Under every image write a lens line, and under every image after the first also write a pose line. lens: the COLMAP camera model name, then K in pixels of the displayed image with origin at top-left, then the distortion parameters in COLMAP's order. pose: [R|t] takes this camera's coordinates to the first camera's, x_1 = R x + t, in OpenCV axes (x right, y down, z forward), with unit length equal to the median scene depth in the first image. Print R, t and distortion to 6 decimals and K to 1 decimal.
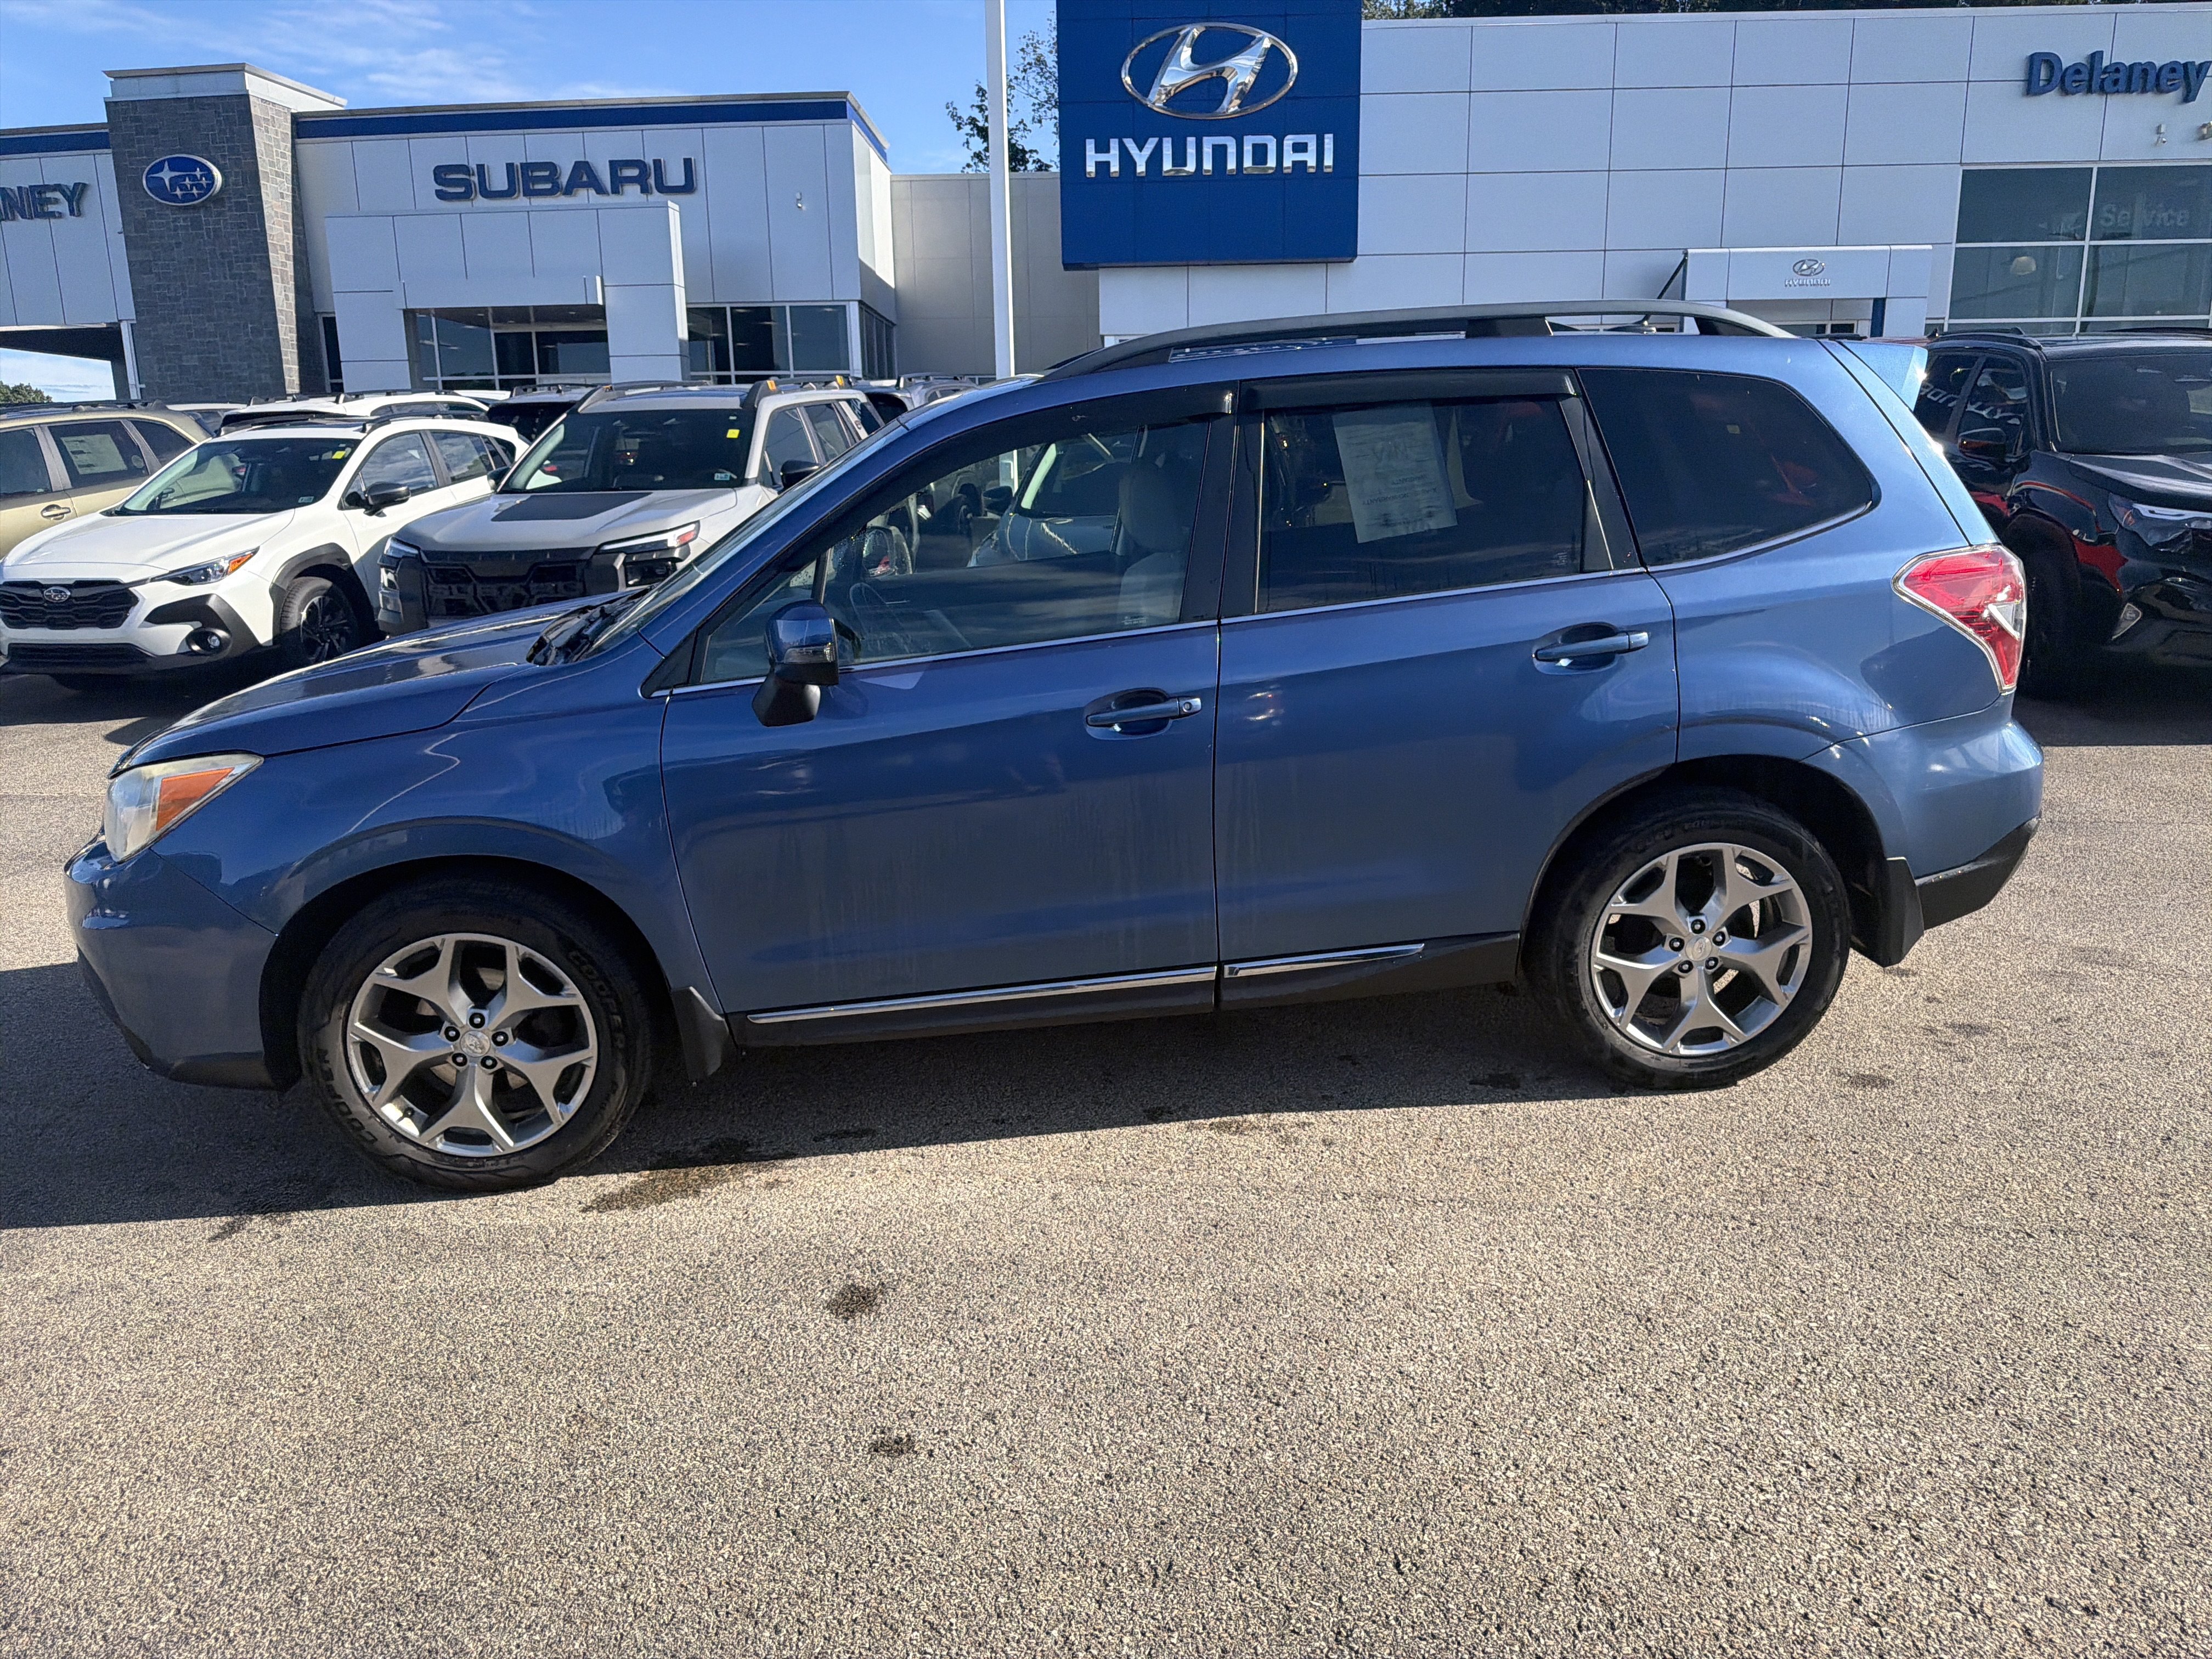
lens RADIAL K [[1570.8, 0, 1128.6], [0, 1570.8, 831.6], [0, 0, 1]] dist [0.016035, -0.017530]
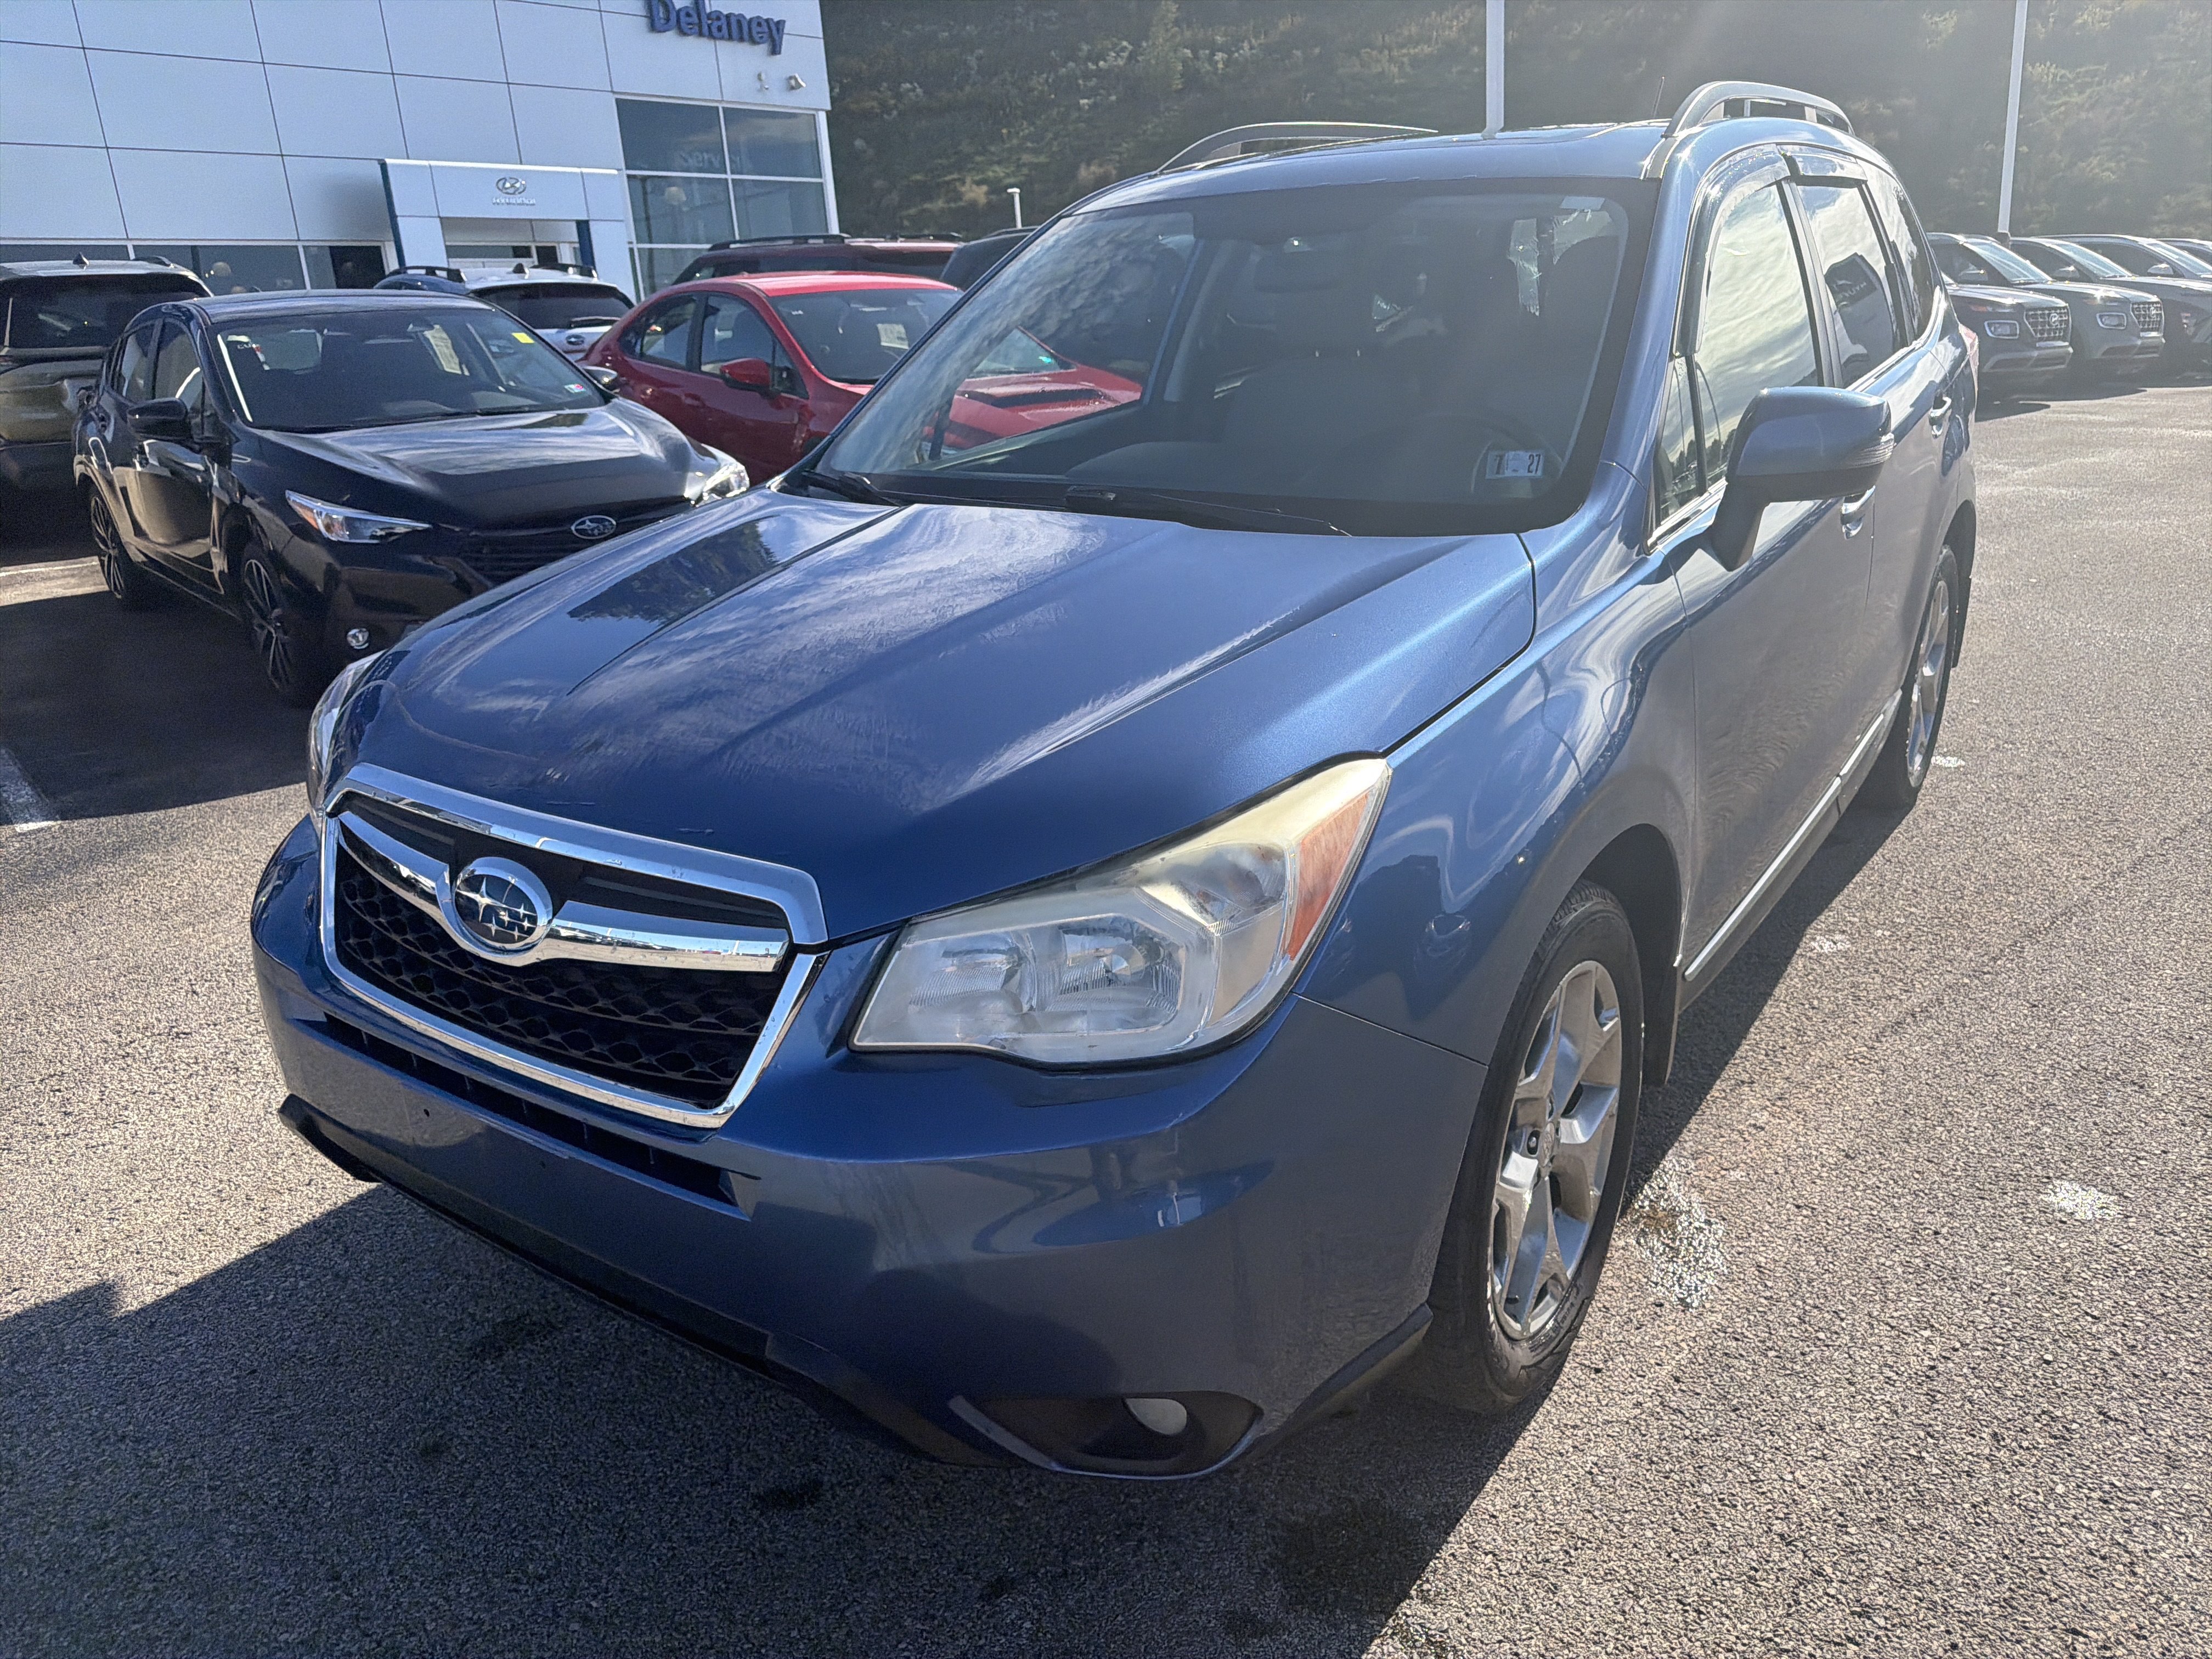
lens RADIAL K [[1570.3, 0, 1130.8], [0, 1570.3, 827.1], [0, 0, 1]] dist [0.003185, -0.001241]
pose [[0.648353, -0.245127, 0.720799, -0.123566], [0.222838, 0.966389, 0.128205, -0.013594], [-0.727998, 0.077499, 0.681184, 0.090058]]
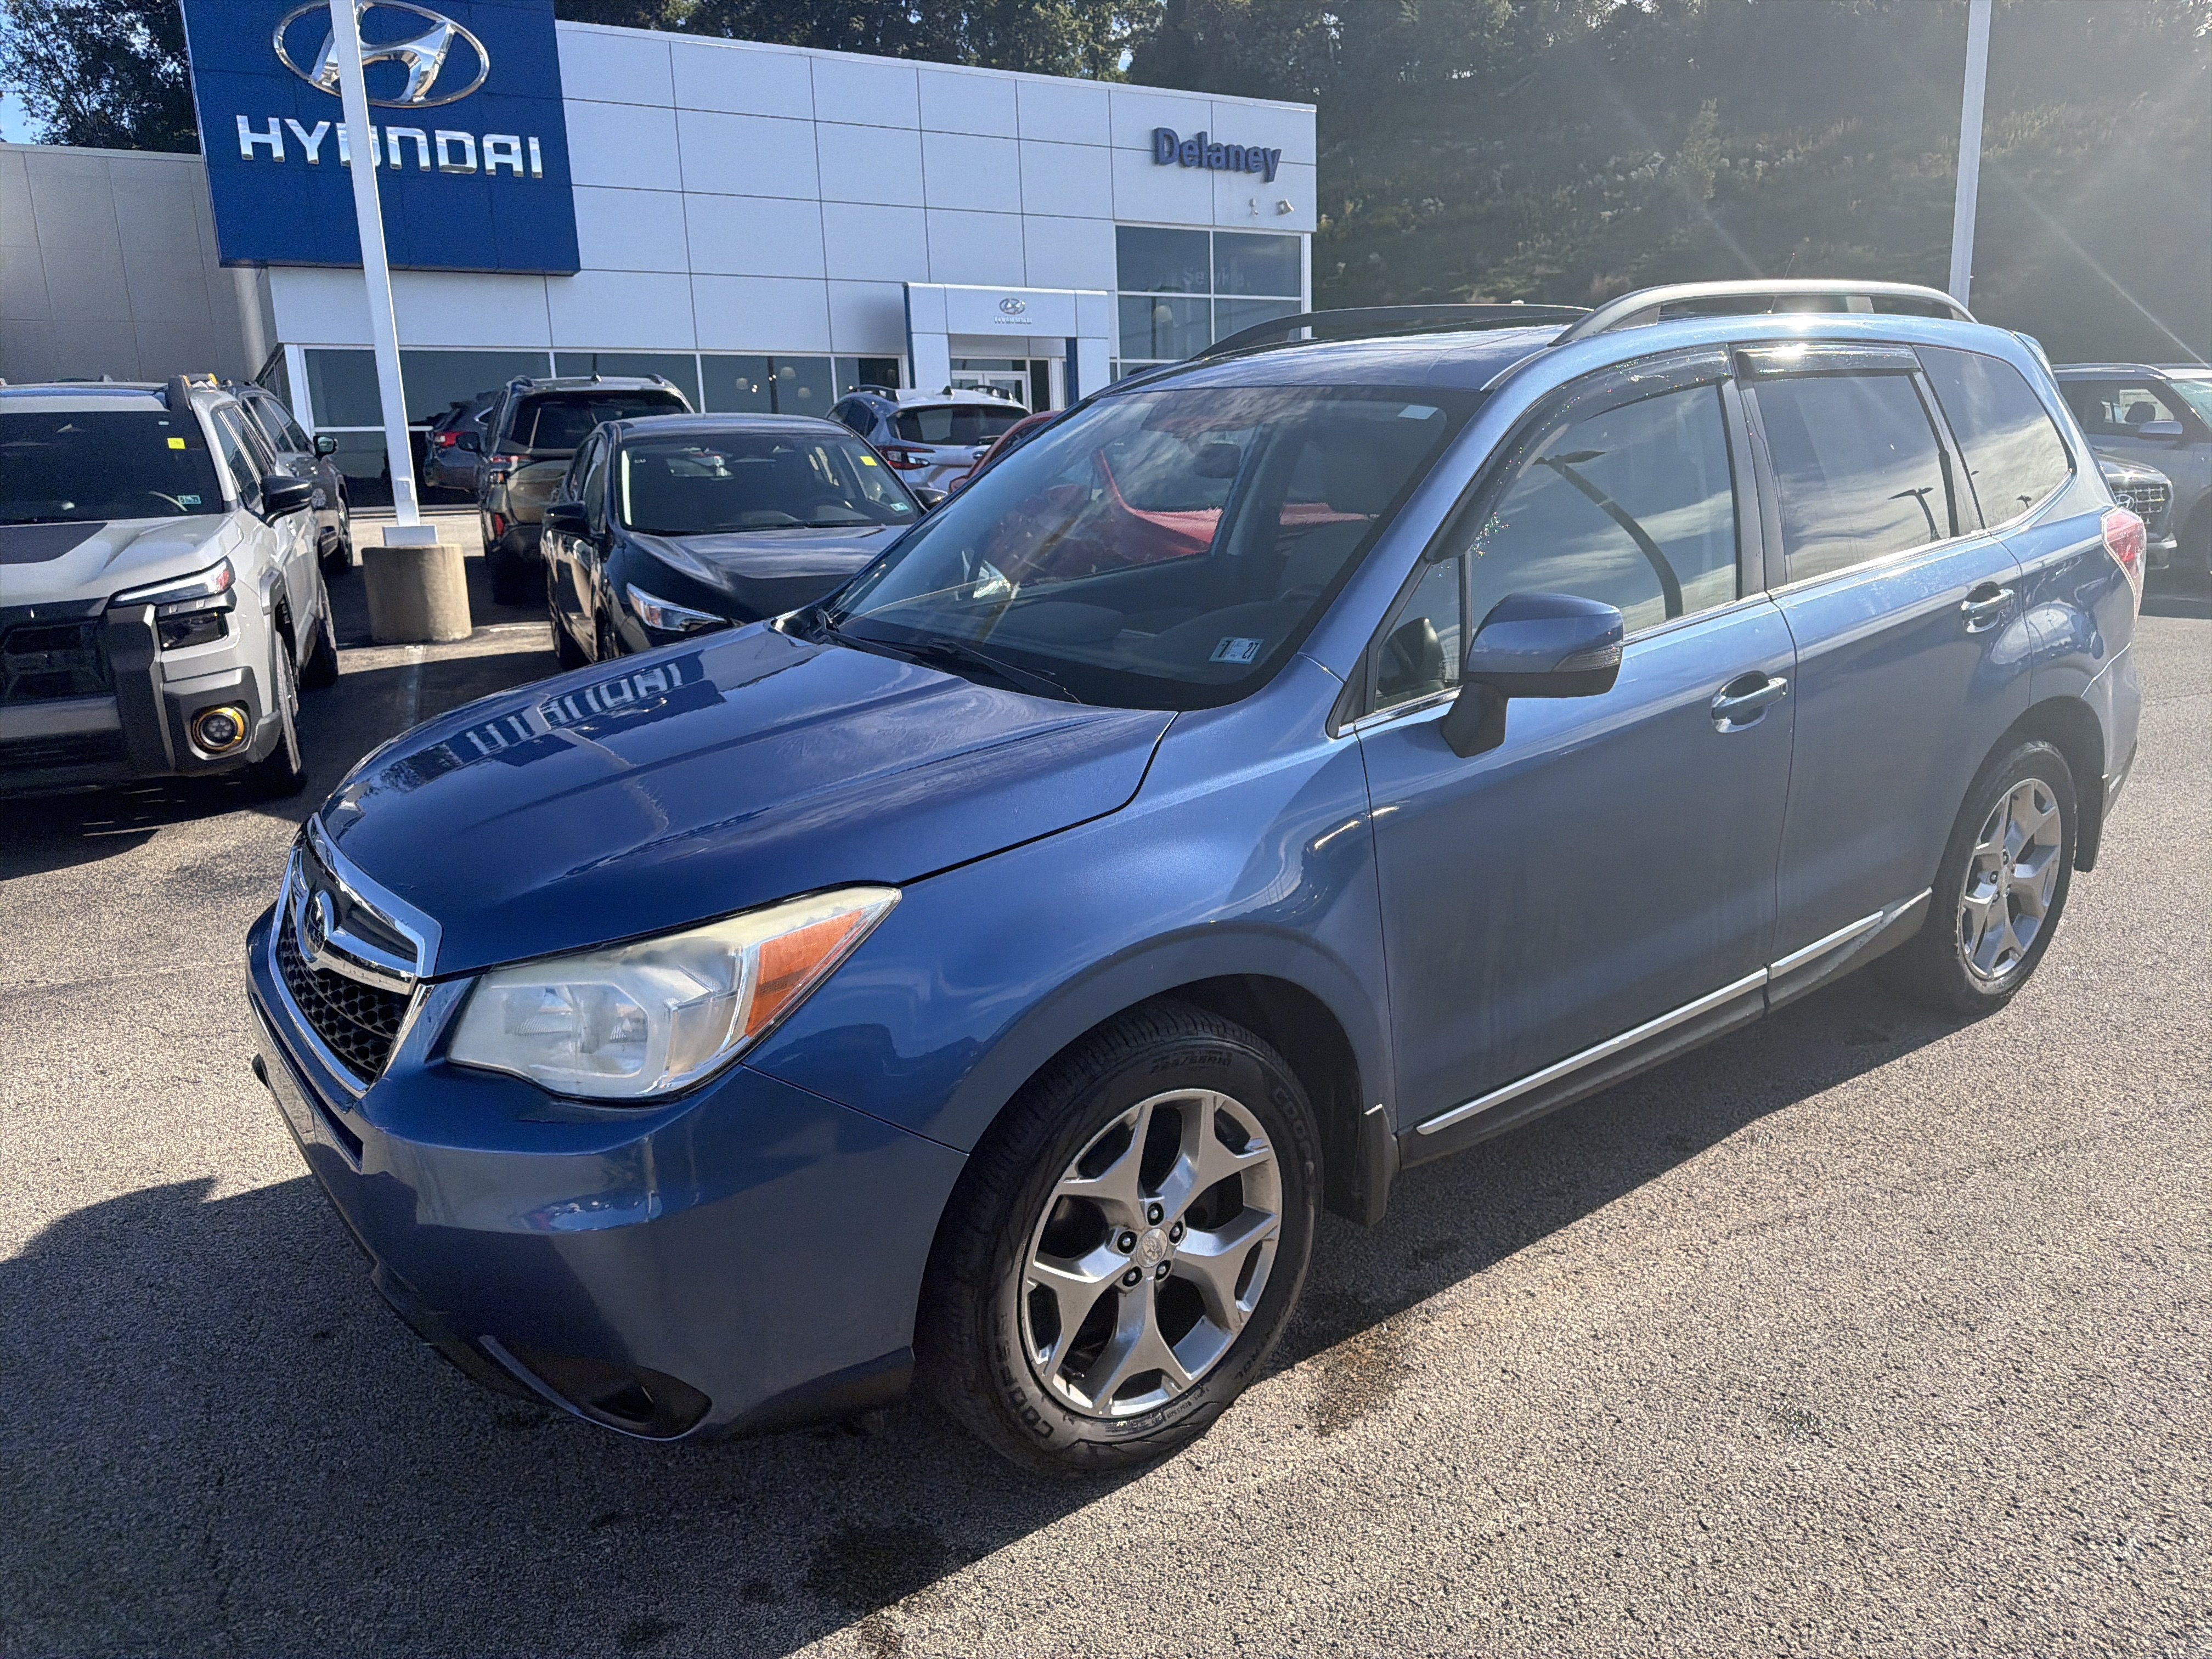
lens RADIAL K [[1570.8, 0, 1128.6], [0, 1570.8, 831.6], [0, 0, 1]] dist [0.016035, -0.017530]
pose [[0.851245, -0.126650, 0.509256, -0.099476], [0.136836, 0.990437, 0.017590, -0.008368], [-0.506614, 0.054711, 0.860435, 0.051343]]
